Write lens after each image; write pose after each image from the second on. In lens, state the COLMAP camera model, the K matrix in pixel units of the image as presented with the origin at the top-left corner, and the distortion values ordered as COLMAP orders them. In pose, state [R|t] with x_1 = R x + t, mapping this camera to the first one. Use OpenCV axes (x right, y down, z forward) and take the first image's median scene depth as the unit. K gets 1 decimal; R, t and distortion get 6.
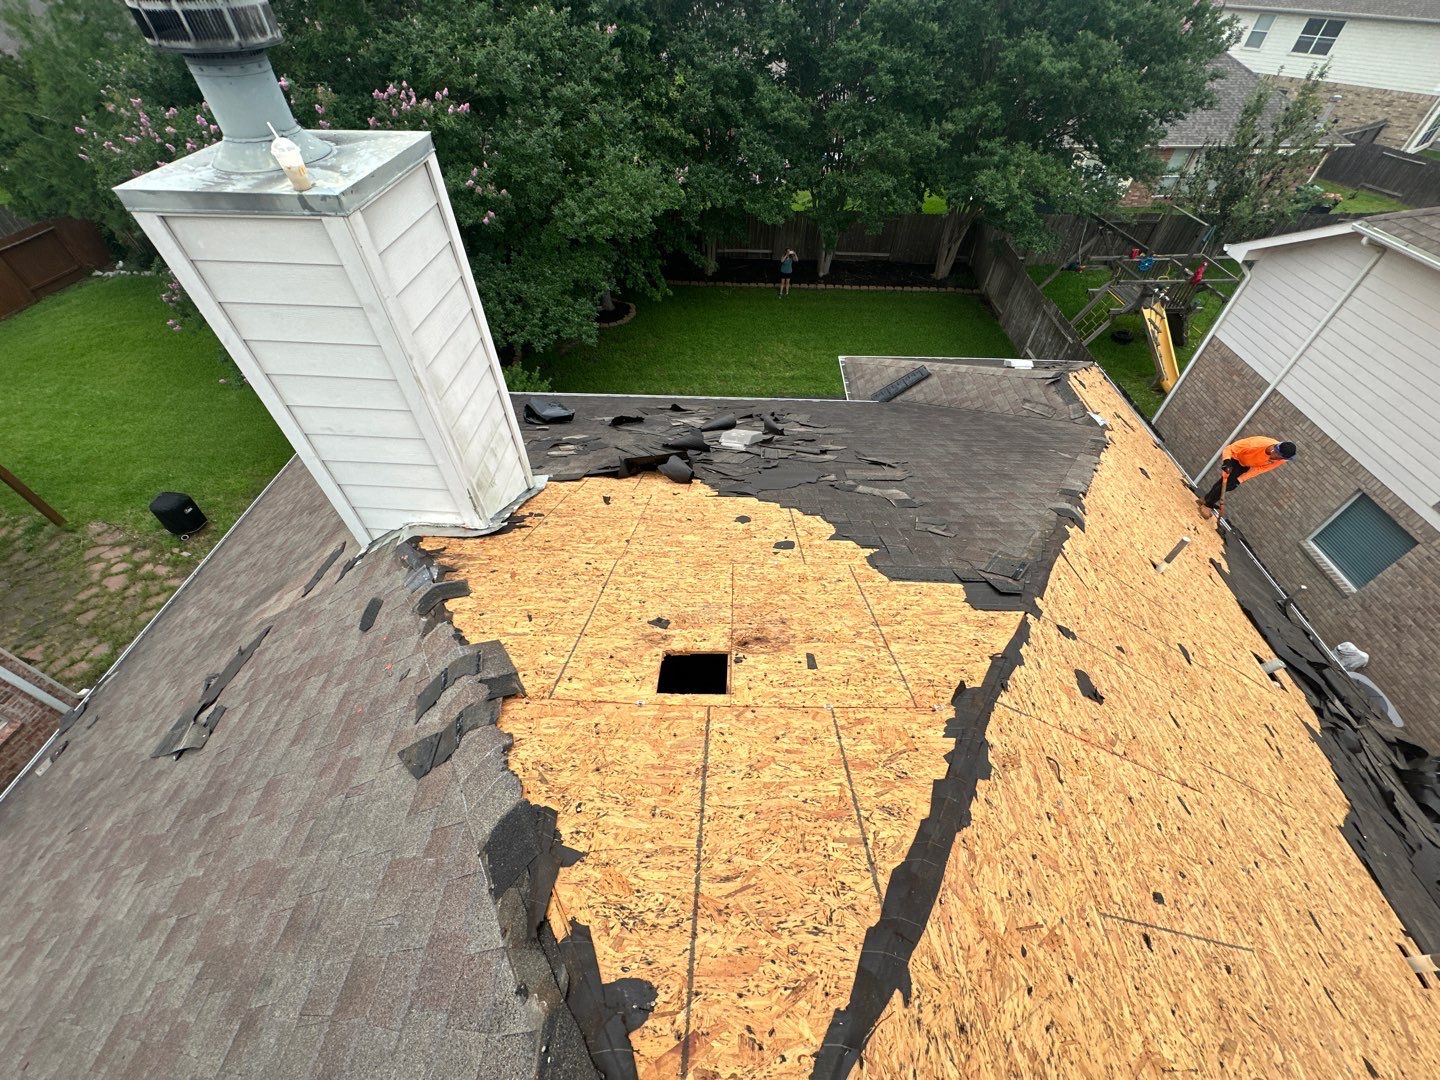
lens RADIAL K [[575.5, 0, 718.8], [0, 575.5, 537.8], [0, 0, 1]] dist [0.000124, 0.000112]
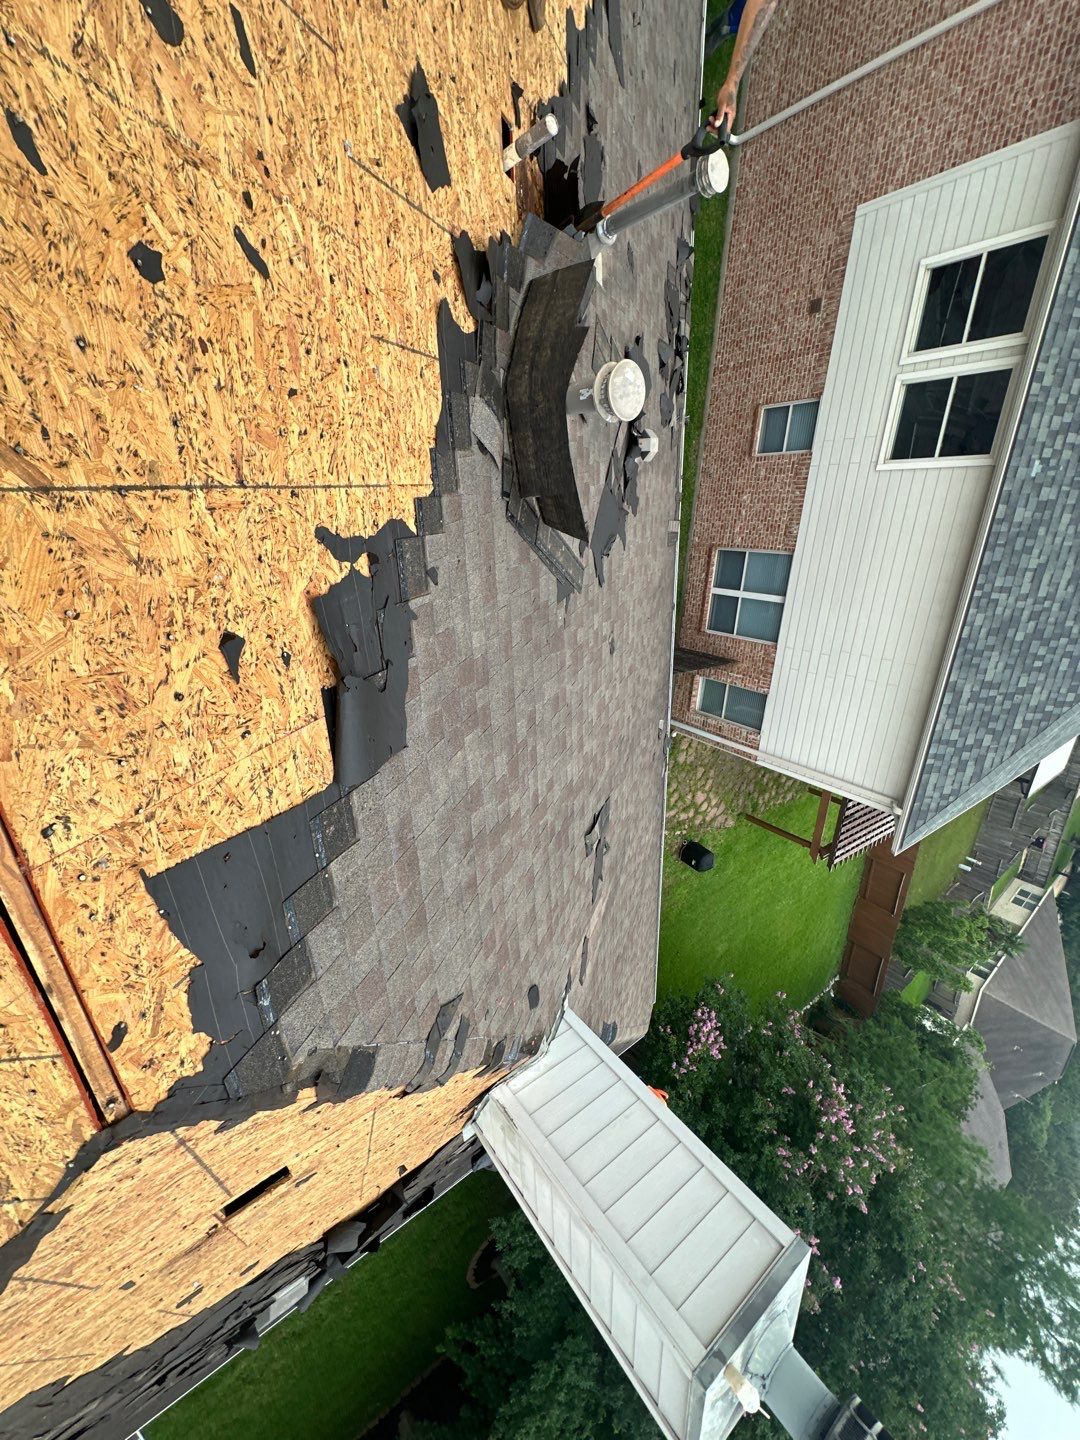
lens RADIAL K [[575.5, 0, 543.5], [0, 575.5, 720.4], [0, 0, 1]] dist [0.000124, 0.000112]
pose [[-0.794596, 0.281358, -0.538009, -0.028885], [-0.459361, -0.858029, 0.229724, 0.102414], [-0.396993, 0.429679, 0.811032, -0.093370]]
